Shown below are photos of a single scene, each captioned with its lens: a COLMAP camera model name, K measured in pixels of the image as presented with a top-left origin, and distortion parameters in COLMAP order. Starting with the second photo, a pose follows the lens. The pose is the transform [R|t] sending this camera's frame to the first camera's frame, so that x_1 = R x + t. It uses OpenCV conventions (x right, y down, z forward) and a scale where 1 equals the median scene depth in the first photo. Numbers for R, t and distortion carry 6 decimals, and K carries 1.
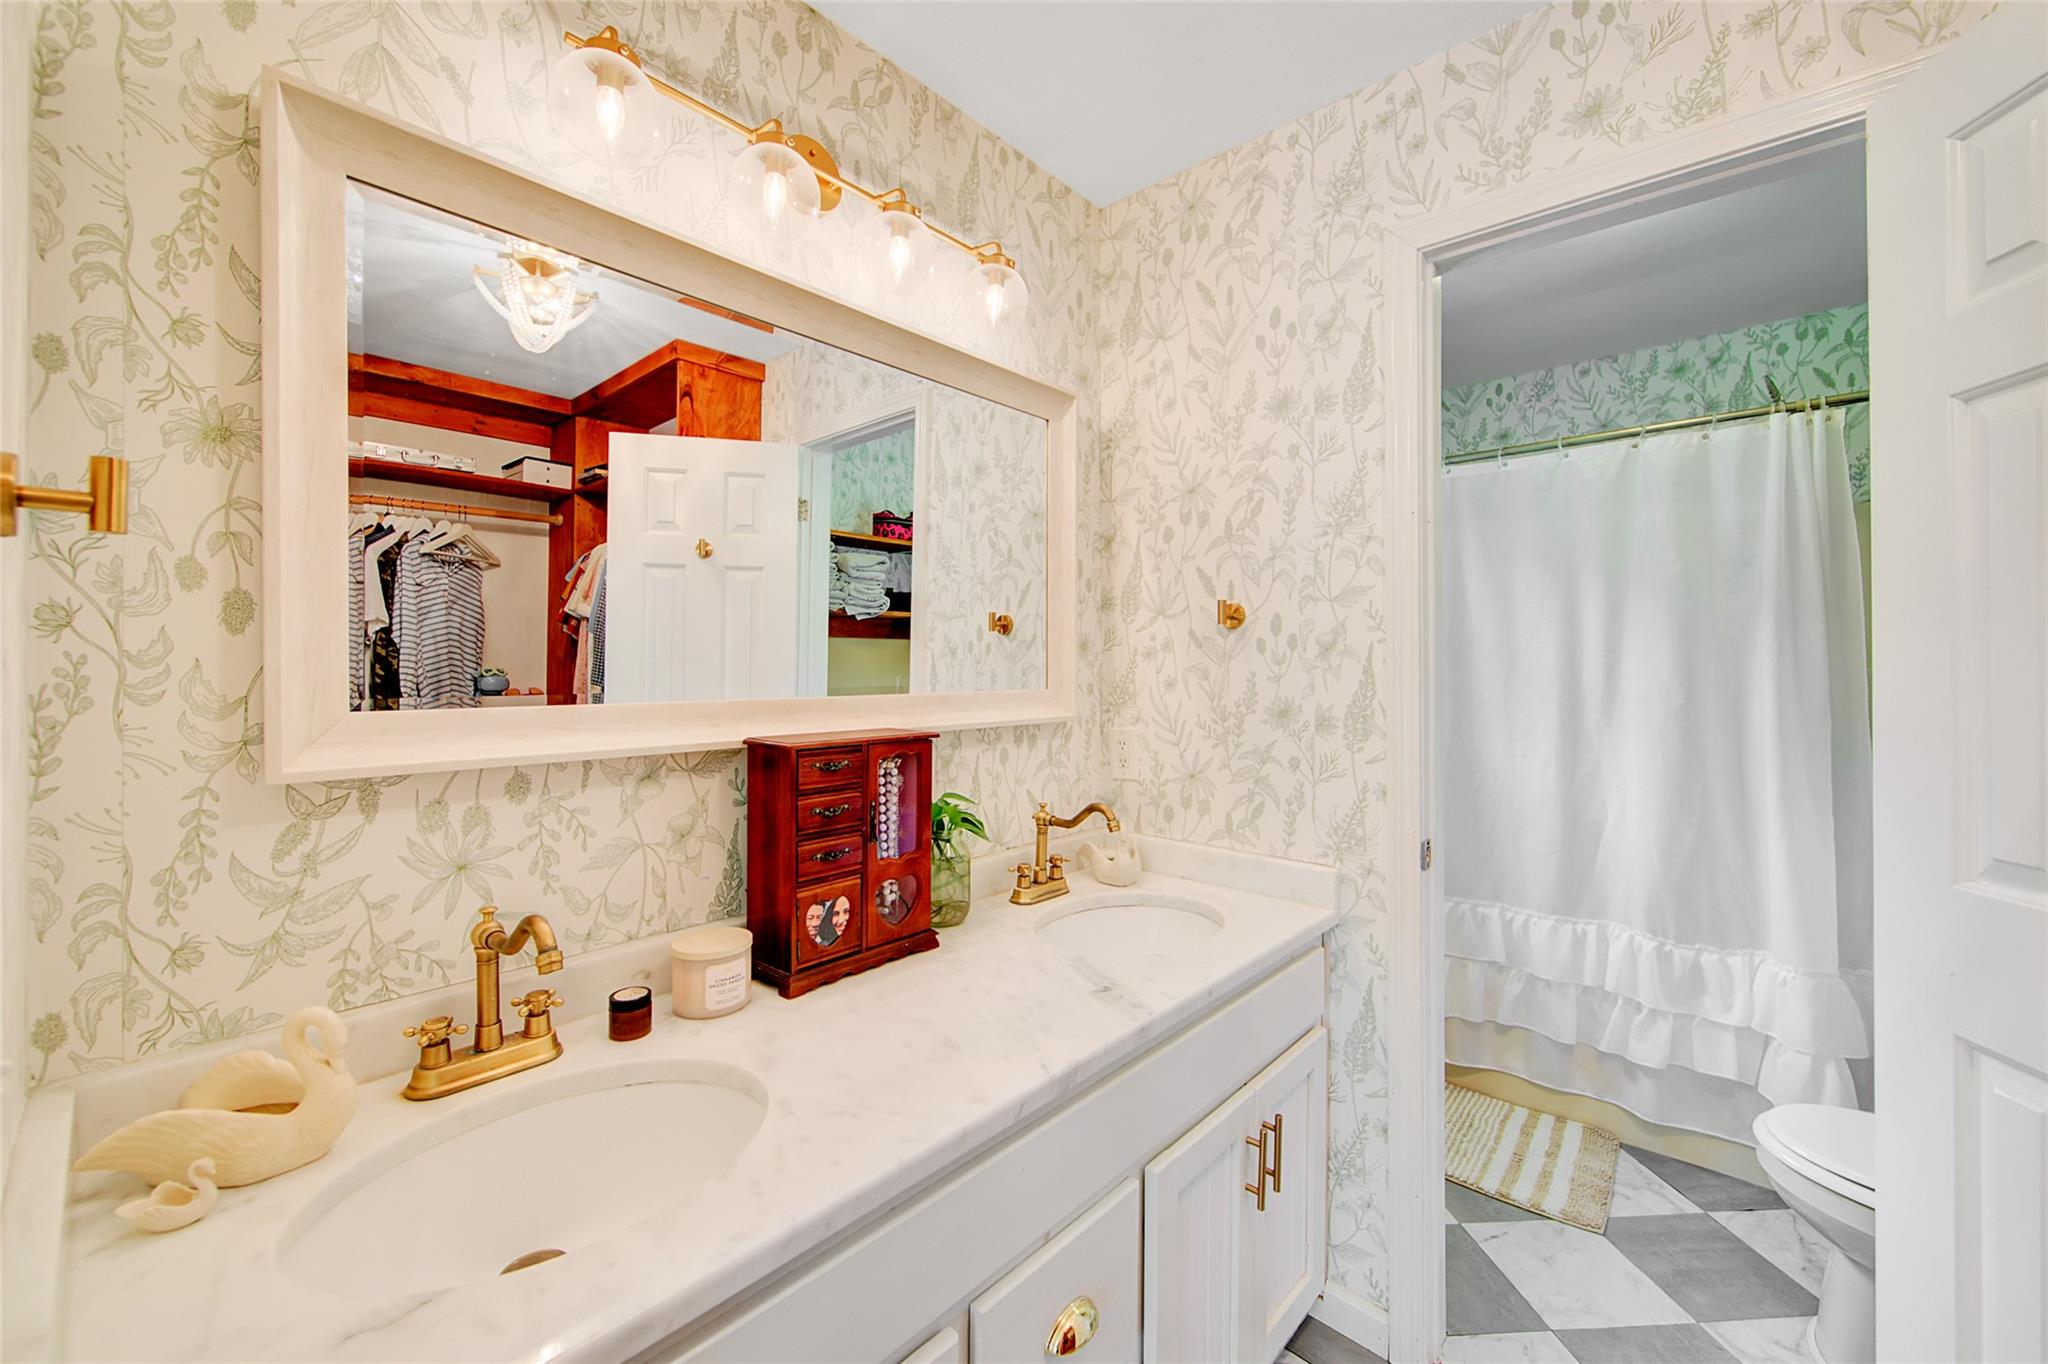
lens RADIAL K [[810.8, 0, 1029.7], [0, 810.8, 664.6], [0, 0, 1]] dist [-0.003051, -0.000342]
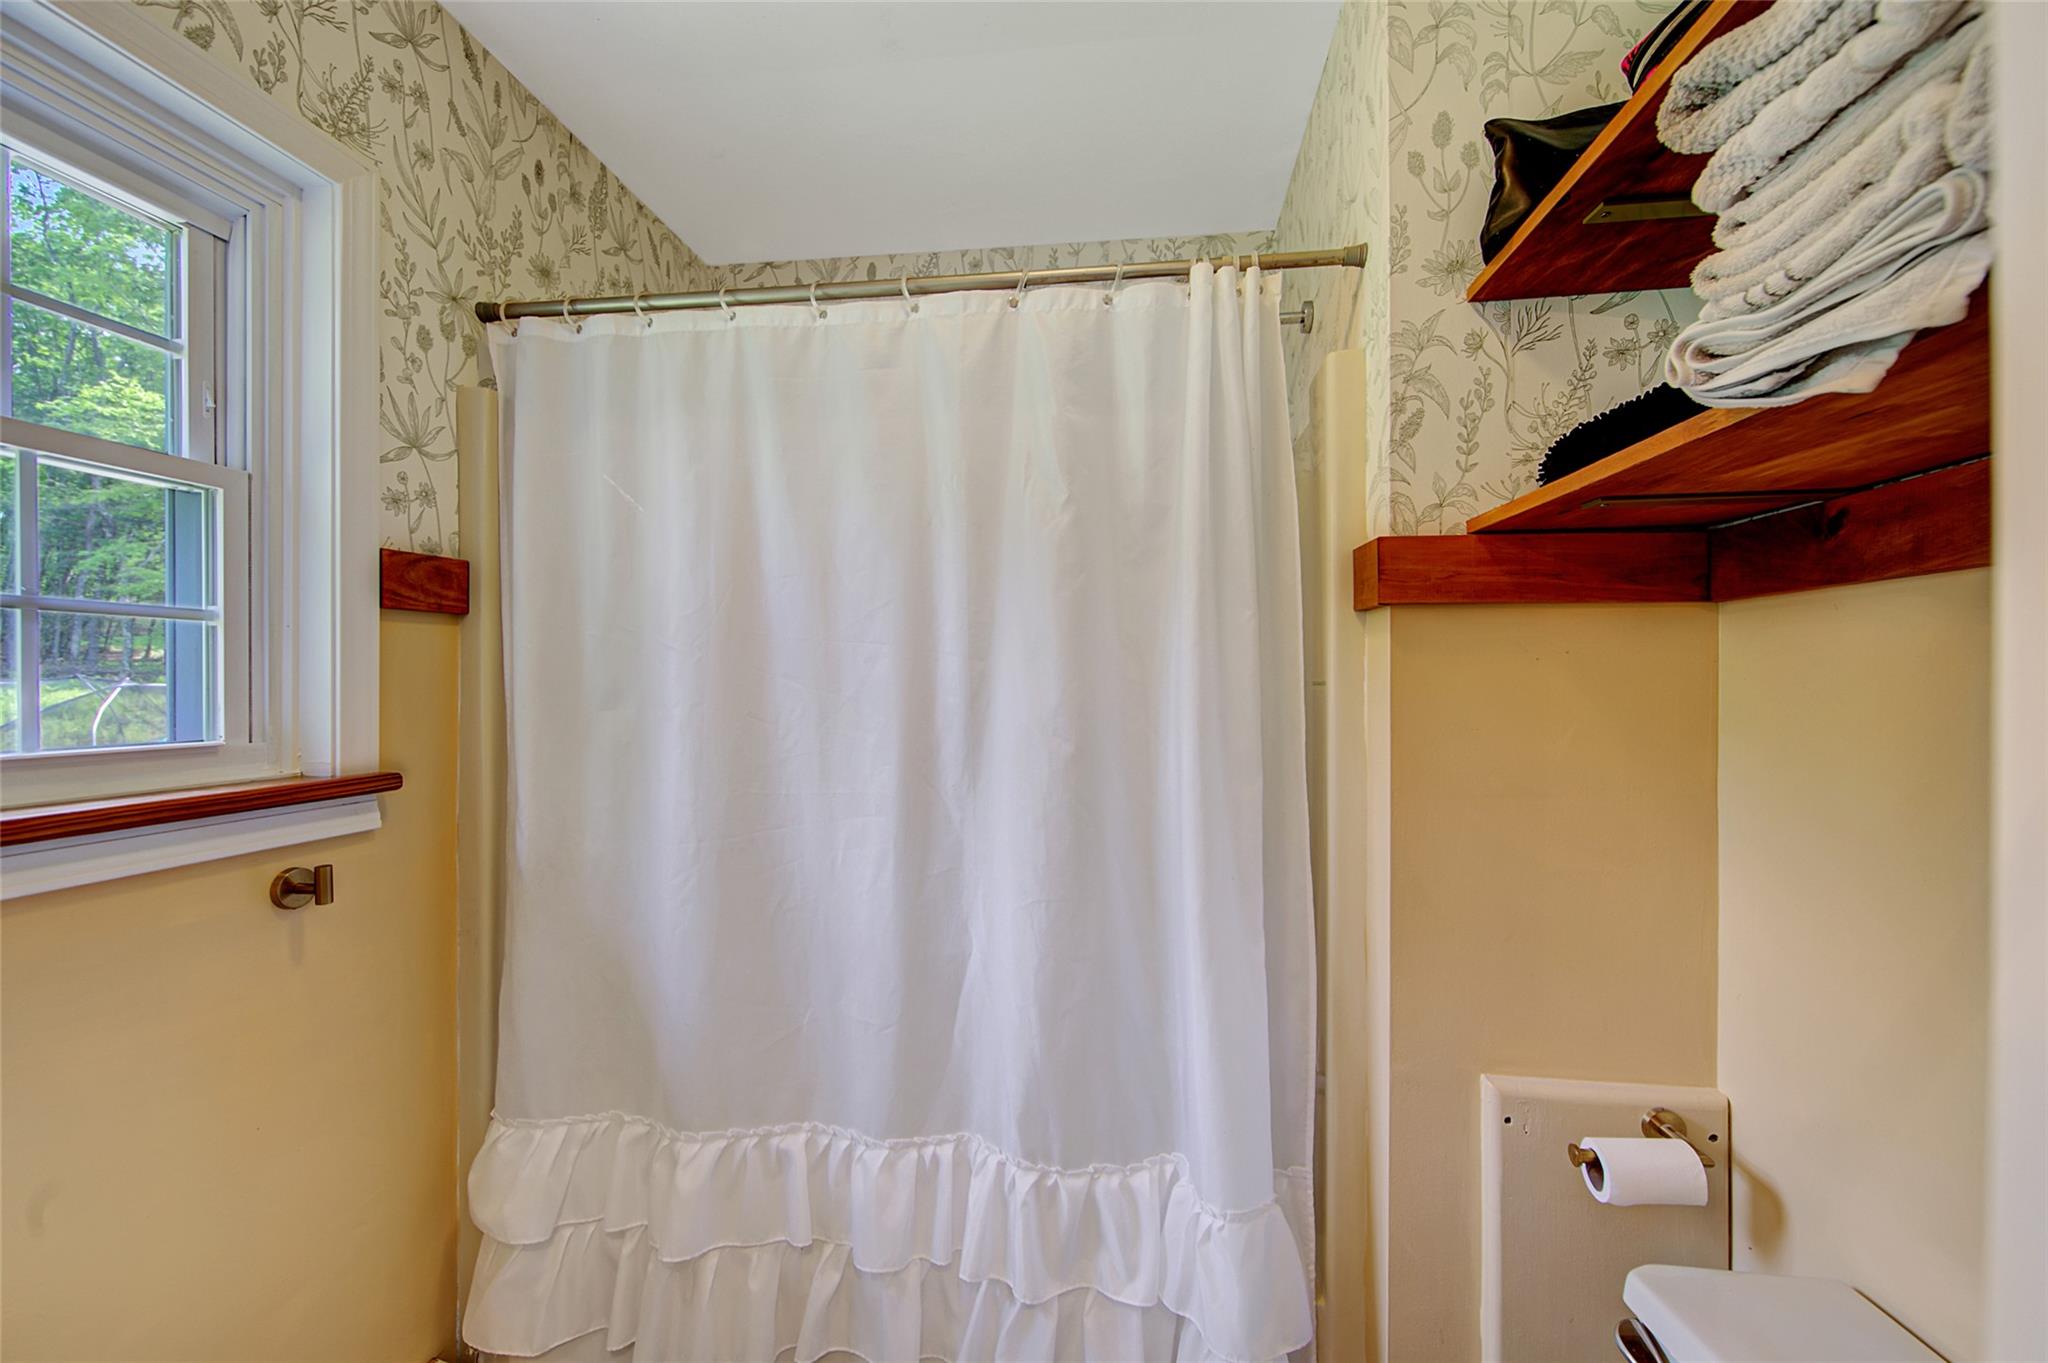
lens RADIAL K [[810.8, 0, 1024.8], [0, 810.8, 679.0], [0, 0, 1]] dist [-0.003051, -0.000342]
pose [[0.826497, -0.000939, 0.562940, 0.441445], [-0.005257, 0.999942, 0.009385, -0.008254], [-0.562916, -0.010716, 0.826444, 0.529323]]
